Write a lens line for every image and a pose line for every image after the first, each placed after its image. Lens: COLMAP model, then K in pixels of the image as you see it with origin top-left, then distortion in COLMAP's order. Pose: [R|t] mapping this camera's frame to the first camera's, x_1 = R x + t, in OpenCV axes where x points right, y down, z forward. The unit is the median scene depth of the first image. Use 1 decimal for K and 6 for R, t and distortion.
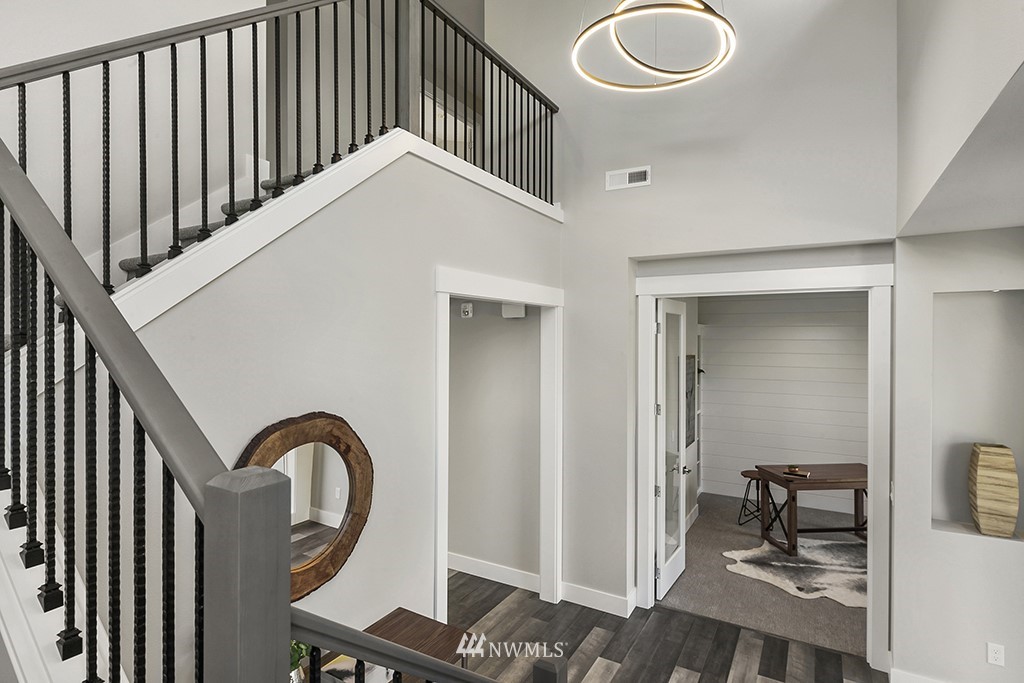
lens RADIAL K [[525.3, 0, 516.6], [0, 525.3, 338.3], [0, 0, 1]] dist [0.005088, 0.000839]
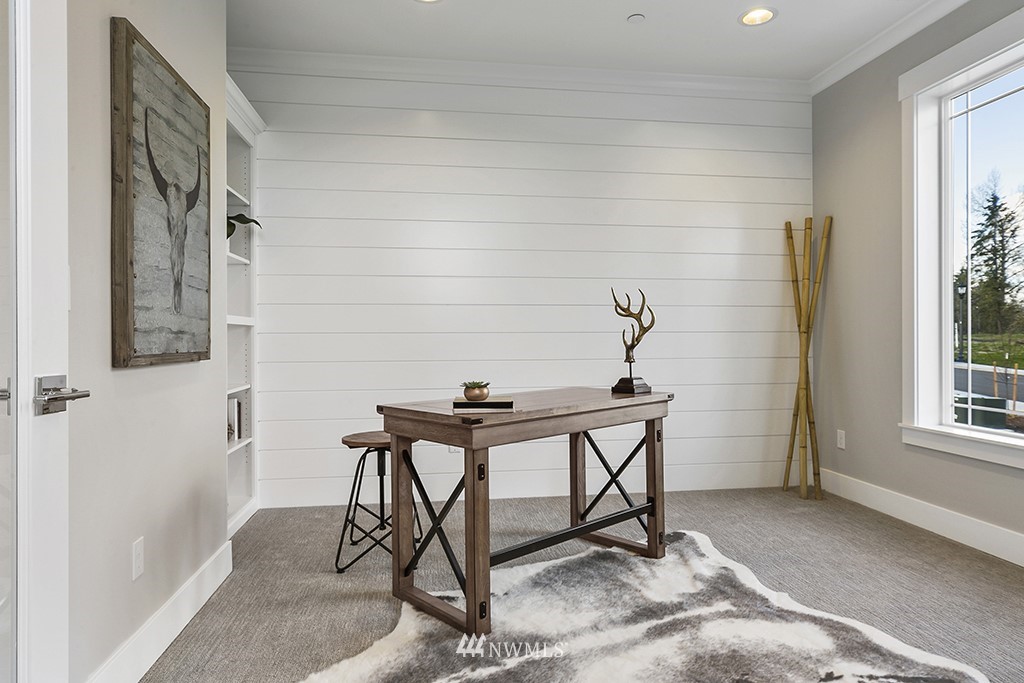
lens RADIAL K [[609.8, 0, 518.9], [0, 609.8, 339.4], [0, 0, 1]] dist [0.032388, 0.000605]
pose [[0.781110, -0.002656, 0.624387, 0.272403], [0.003018, 0.999995, 0.000478, 0.203244], [-0.624386, 0.001511, 0.781115, 0.624442]]
